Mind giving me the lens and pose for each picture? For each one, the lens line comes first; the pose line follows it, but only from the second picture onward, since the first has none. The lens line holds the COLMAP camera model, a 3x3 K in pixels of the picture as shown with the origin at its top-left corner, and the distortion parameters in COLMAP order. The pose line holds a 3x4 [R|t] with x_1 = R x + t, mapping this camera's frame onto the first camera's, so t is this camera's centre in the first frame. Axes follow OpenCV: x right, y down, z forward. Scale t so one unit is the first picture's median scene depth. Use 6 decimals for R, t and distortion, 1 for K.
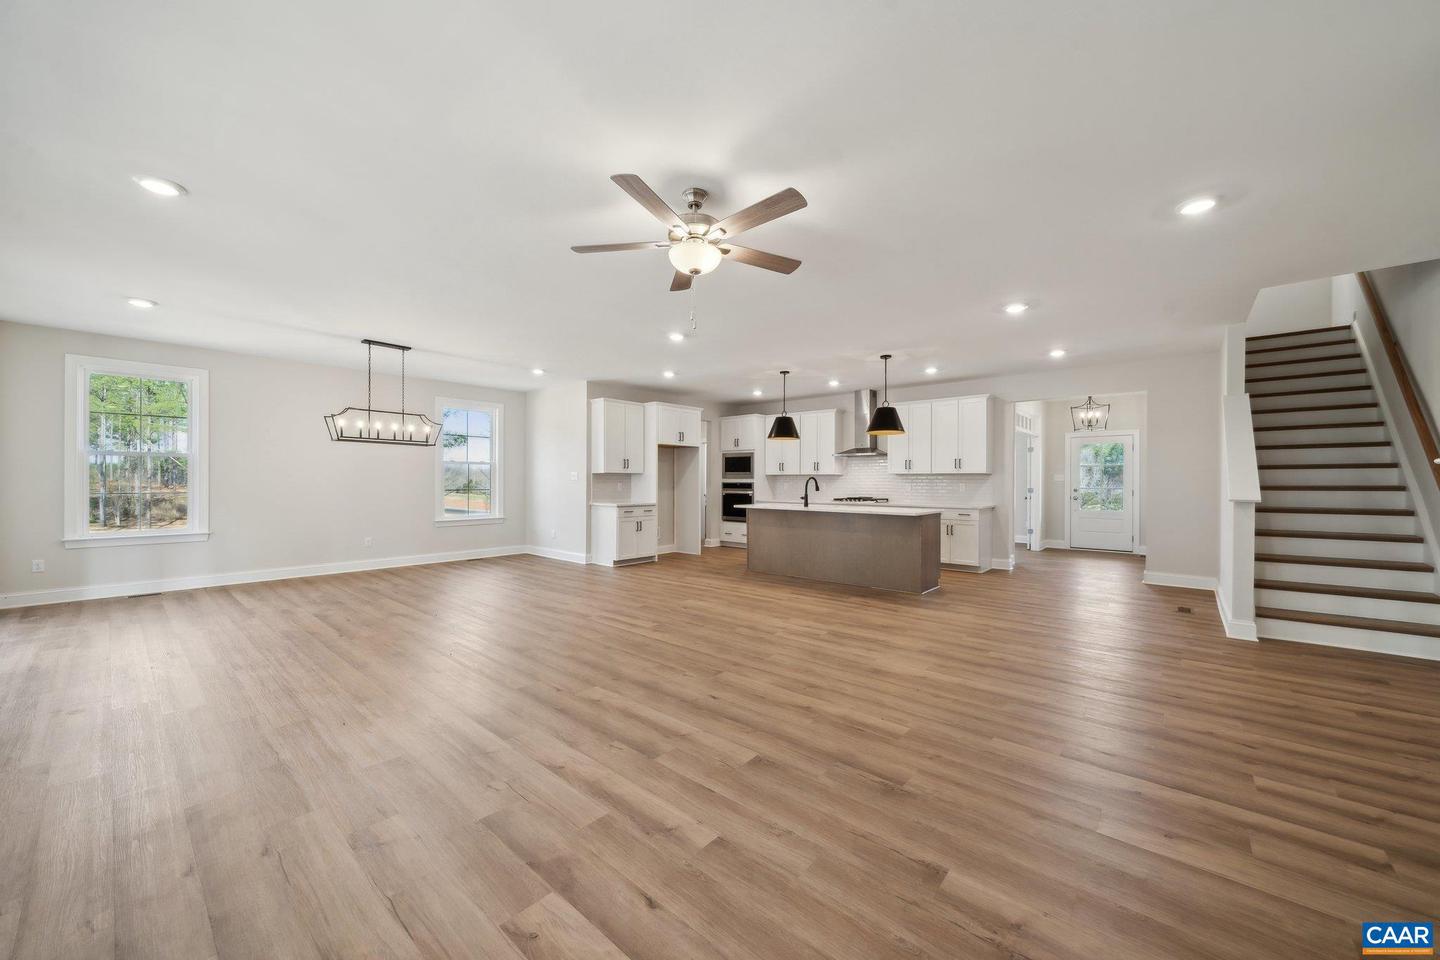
lens RADIAL K [[533.8, 0, 720.0], [0, 533.8, 480.0], [0, 0, 1]] dist [0.000349, 0.000016]
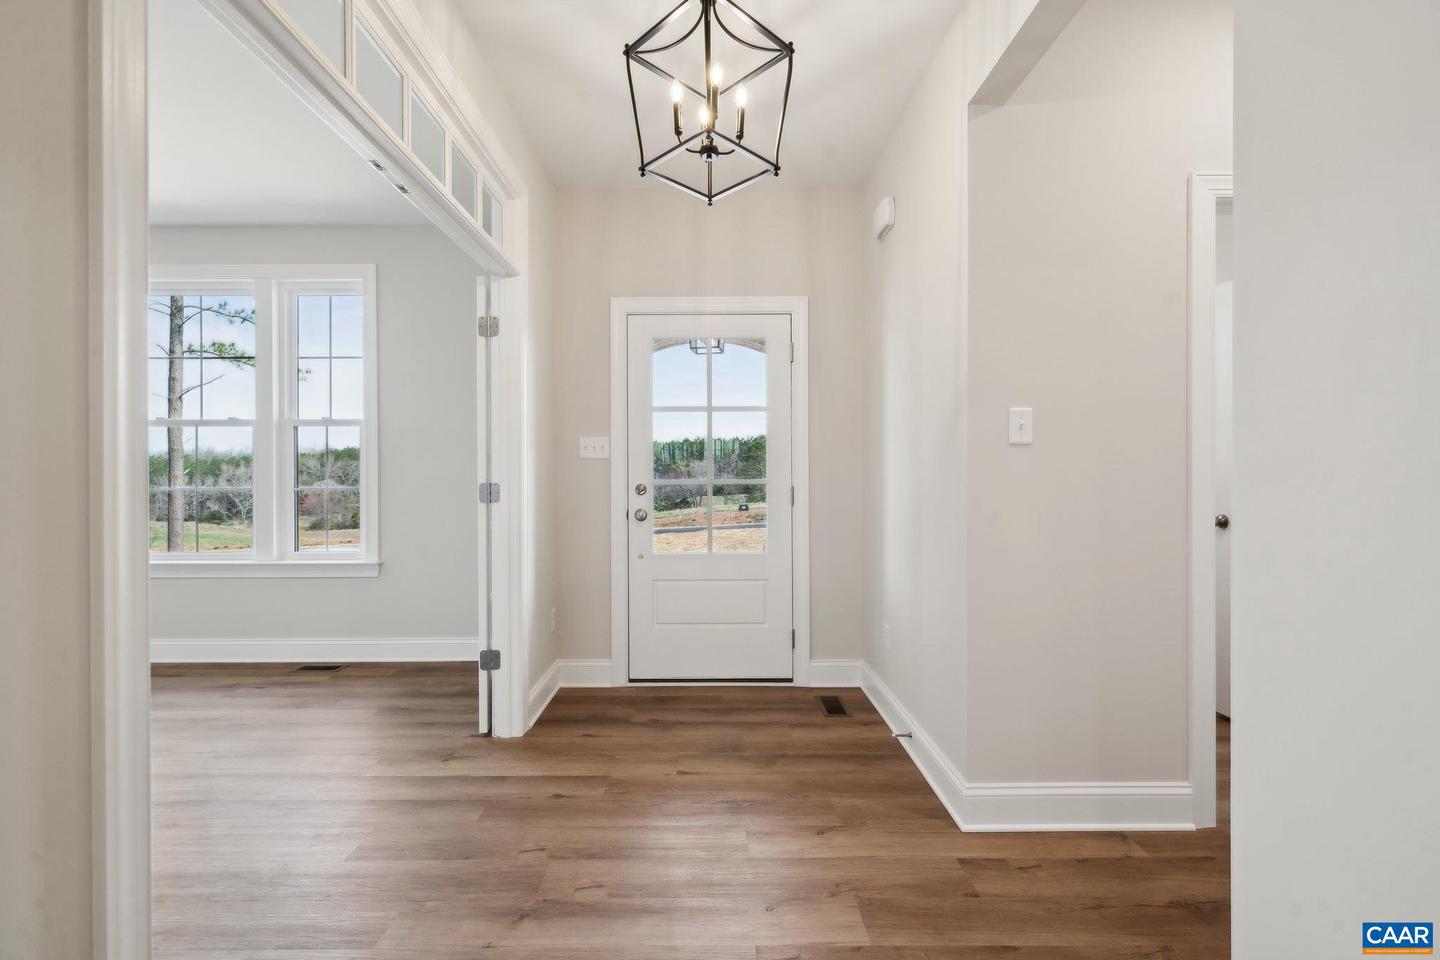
lens RADIAL K [[626.4, 0, 720.0], [0, 626.4, 480.0], [0, 0, 1]] dist [-0.000035, -0.000003]
pose [[0.747272, -0.007522, 0.664476, 0.470266], [0.006528, 0.999971, 0.003979, 0.012835], [-0.664486, 0.001364, 0.747299, 0.715520]]
